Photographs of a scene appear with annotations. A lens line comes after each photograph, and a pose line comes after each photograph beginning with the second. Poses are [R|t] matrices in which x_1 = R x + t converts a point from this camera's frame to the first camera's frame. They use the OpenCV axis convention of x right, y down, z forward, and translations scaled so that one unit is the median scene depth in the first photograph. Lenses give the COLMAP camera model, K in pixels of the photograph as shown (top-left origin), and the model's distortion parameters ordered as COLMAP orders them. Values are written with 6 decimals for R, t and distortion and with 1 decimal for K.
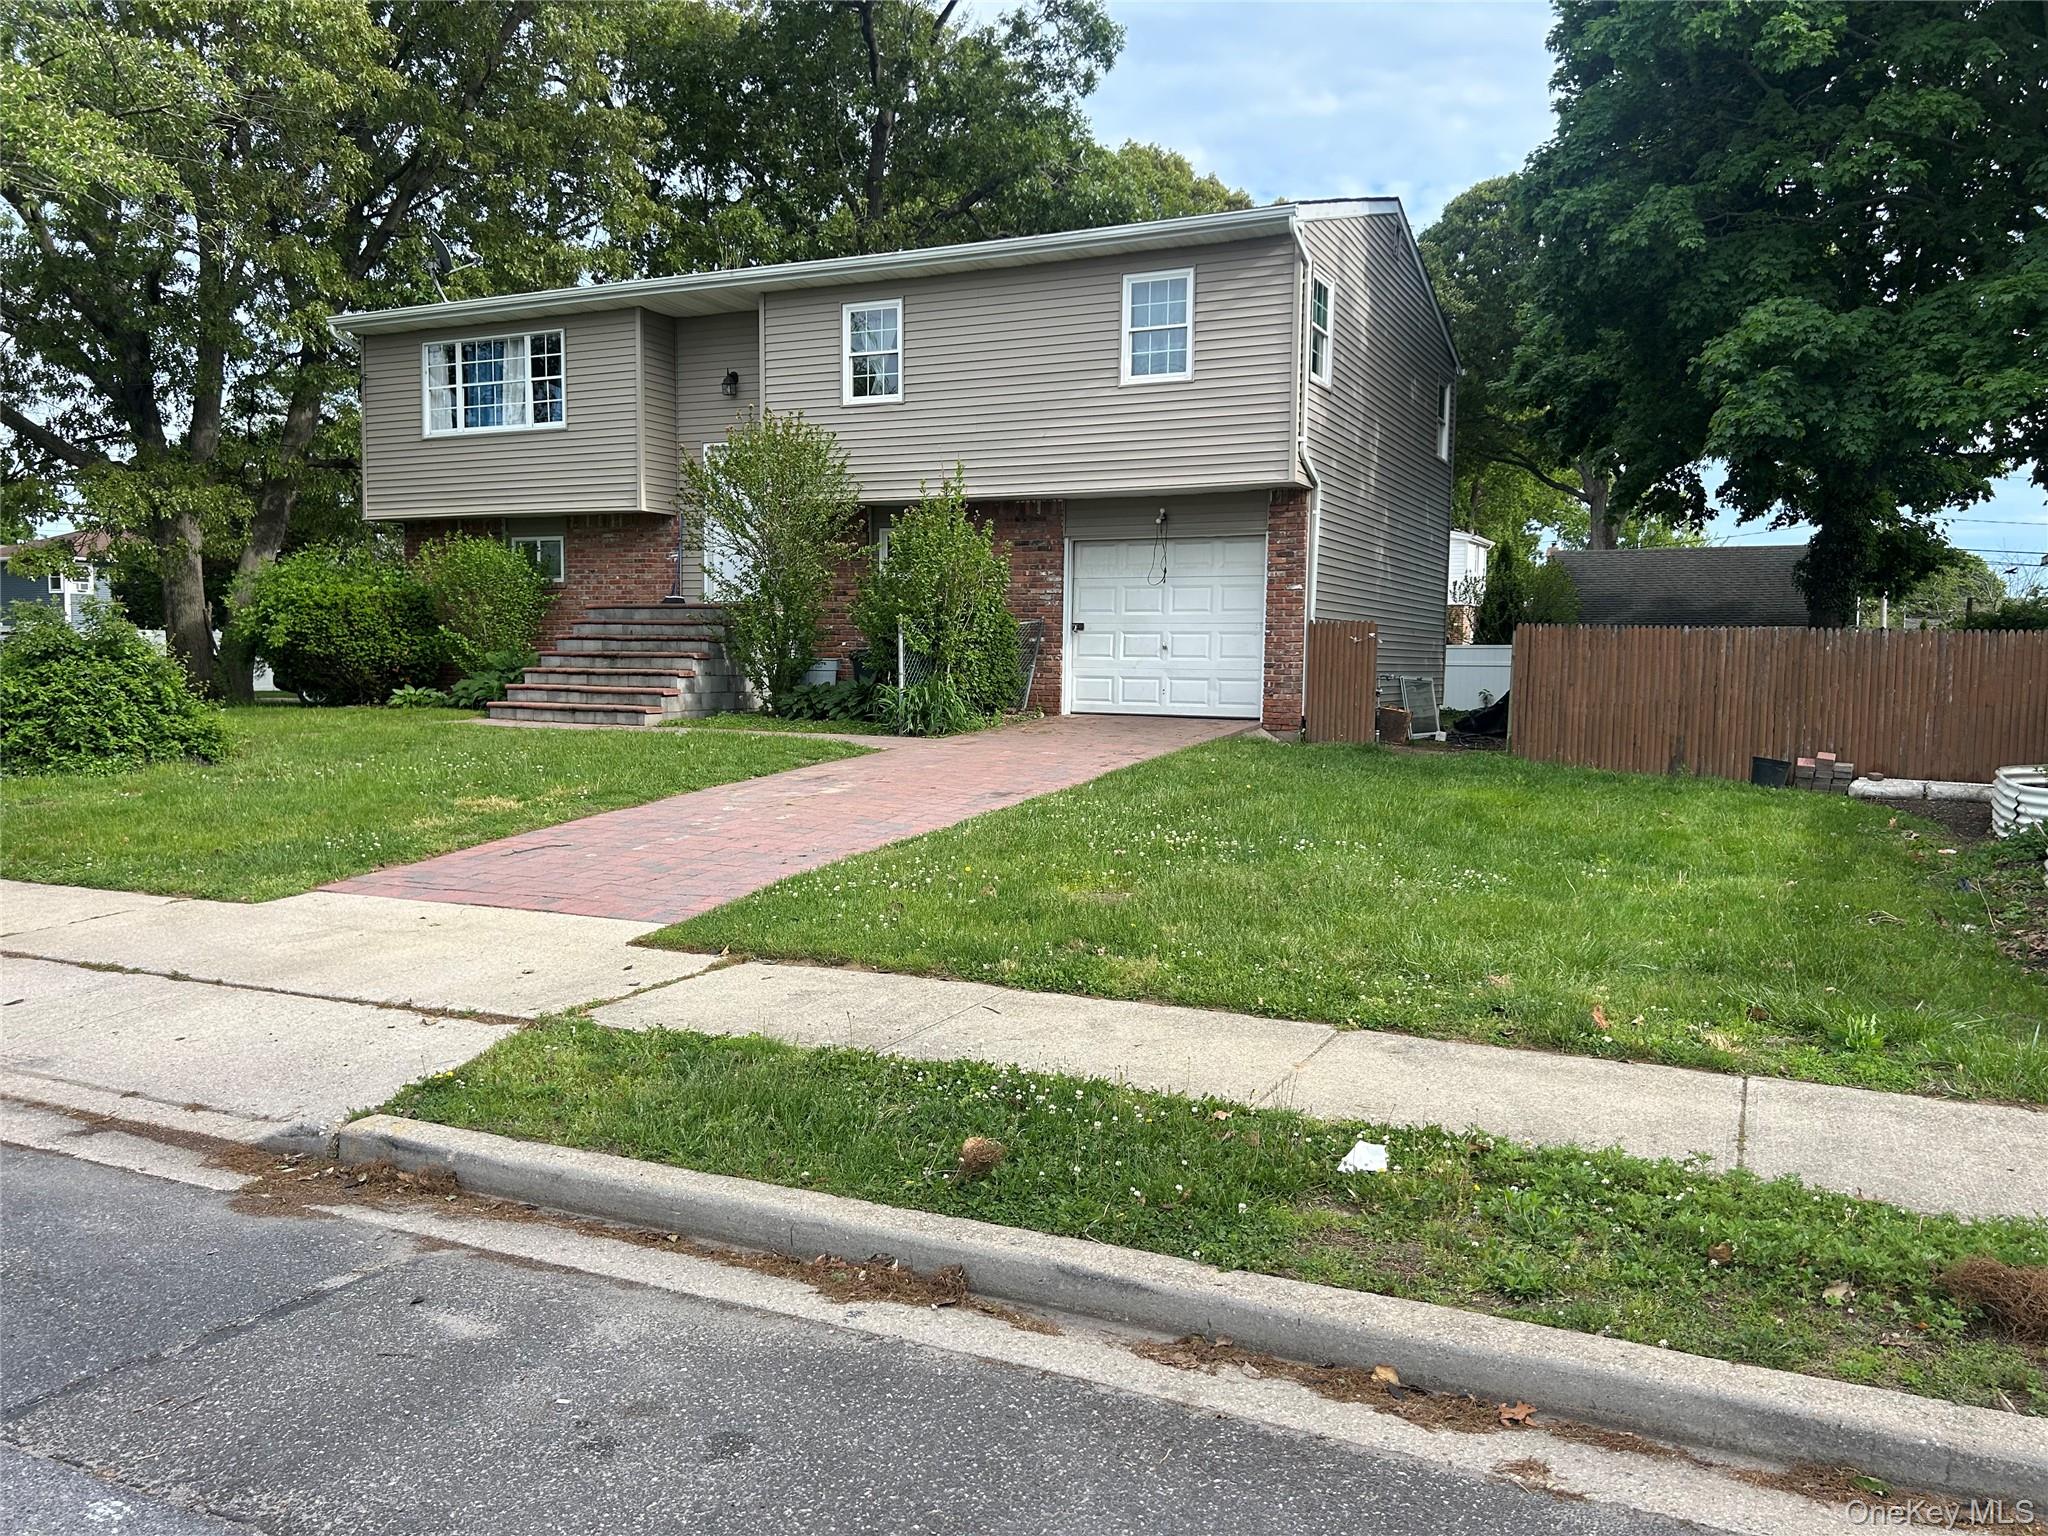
lens RADIAL K [[1536.0, 0, 1027.6], [0, 1536.0, 795.6], [0, 0, 1]] dist [0.066918, -0.076172]
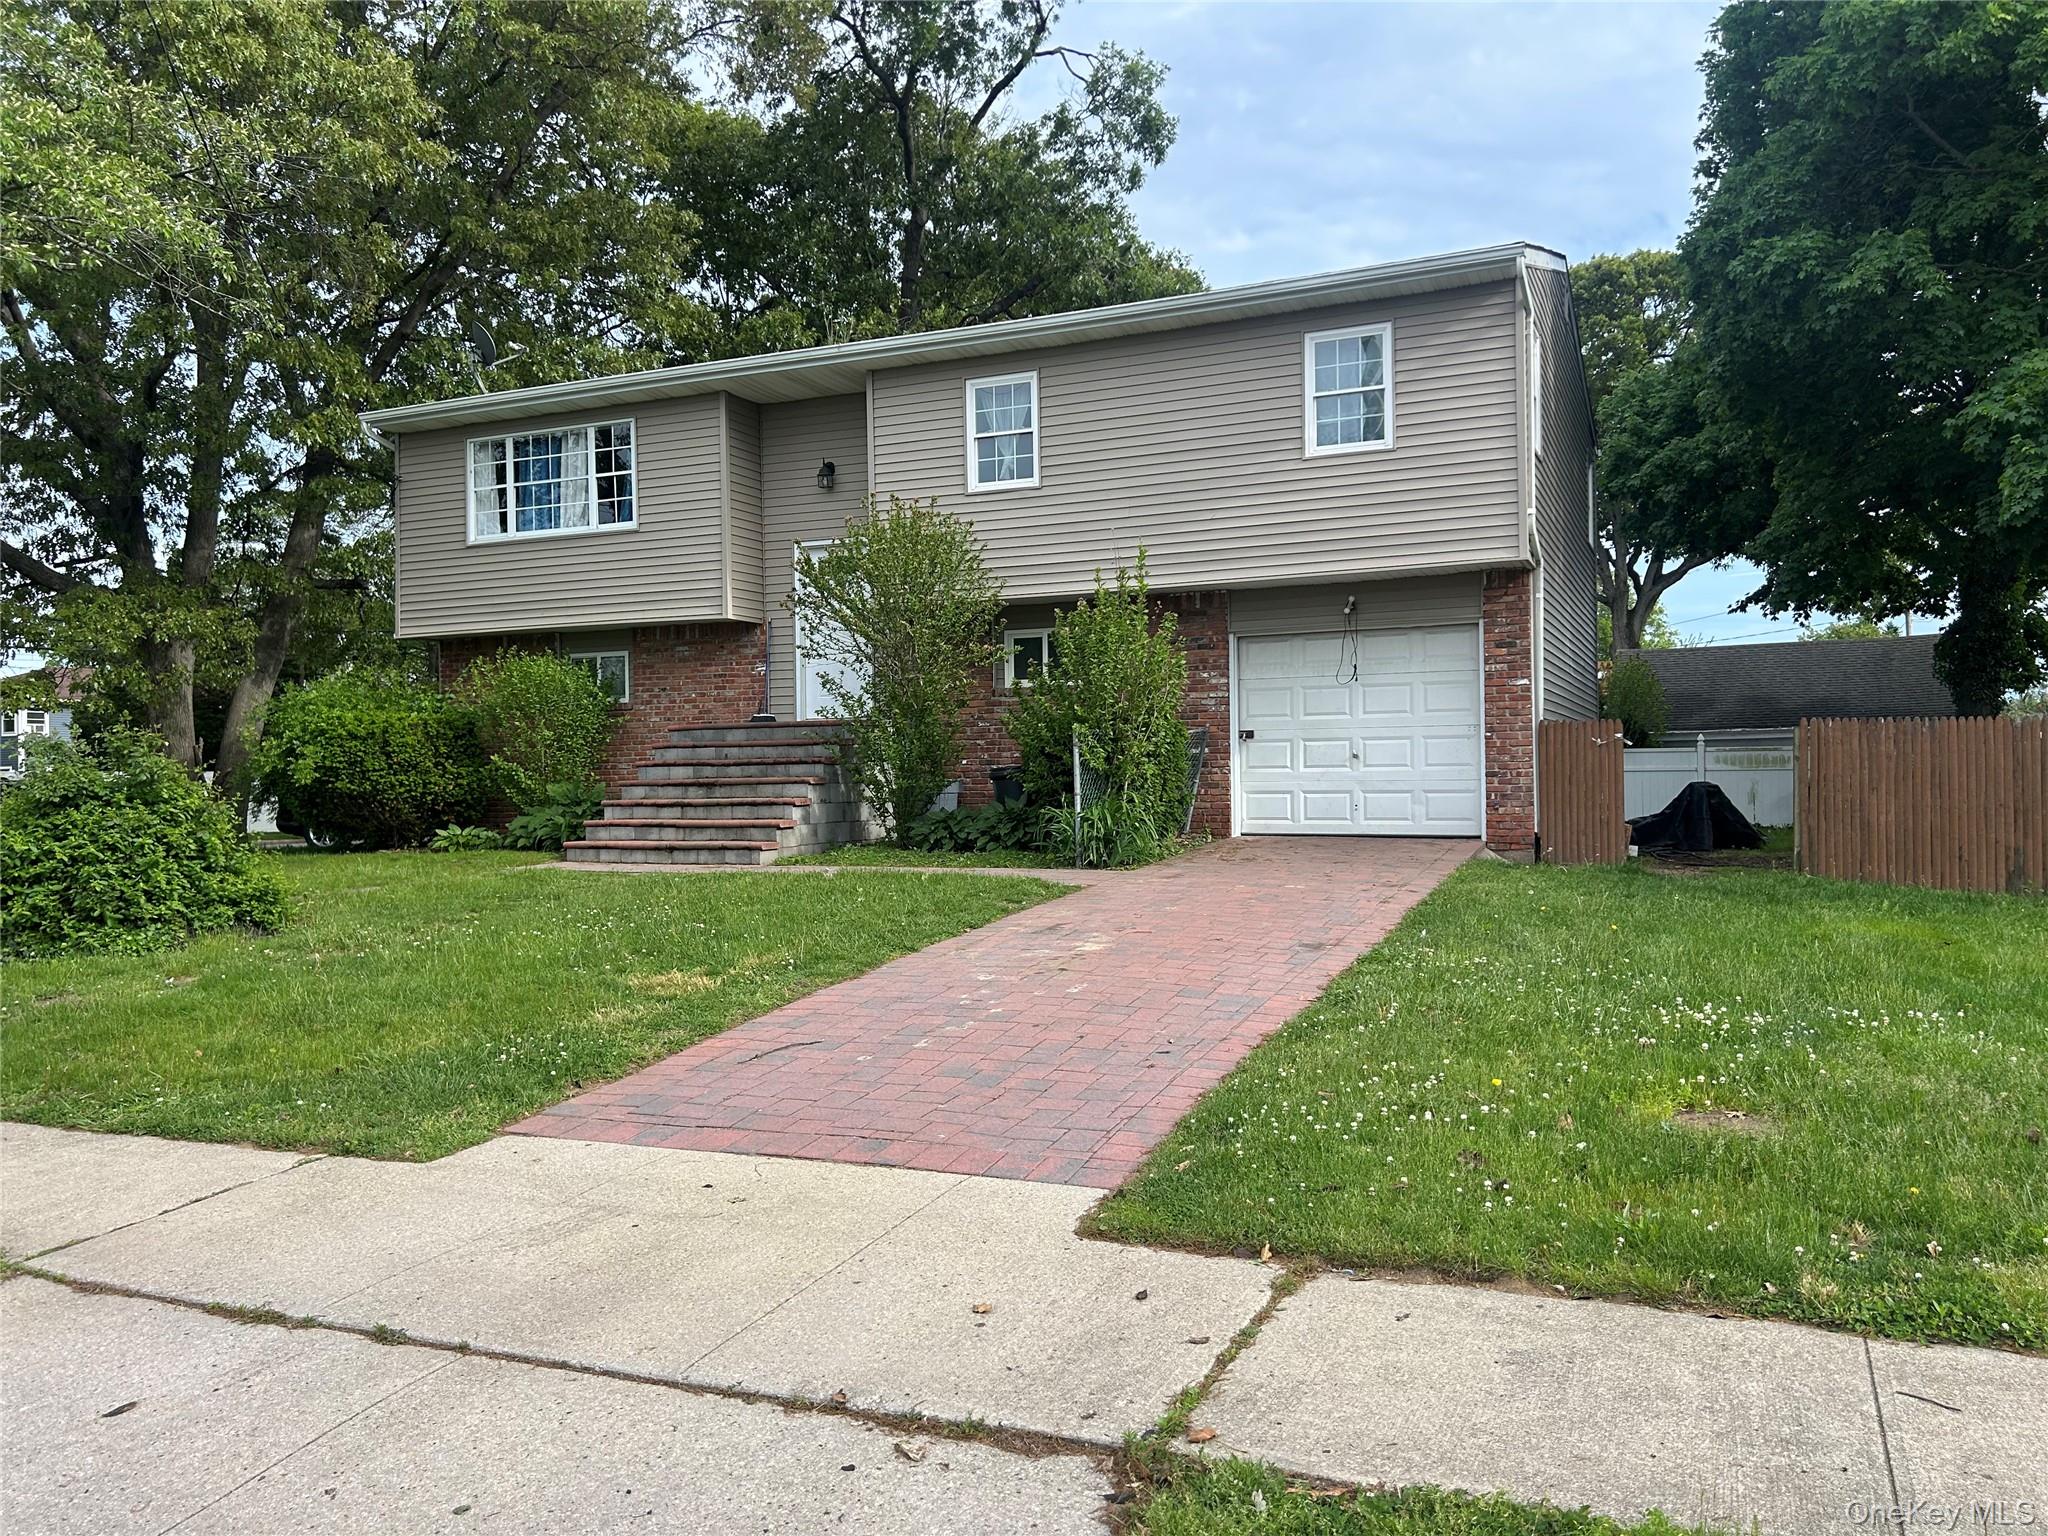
lens RADIAL K [[1541.7, 0, 1024.0], [0, 1541.7, 768.0], [0, 0, 1]] dist [0.098787, -0.142254]
pose [[0.999313, -0.025903, 0.026499, -0.116068], [0.028298, 0.995129, -0.094432, -0.013065], [-0.023924, 0.095117, 0.995179, 0.140635]]
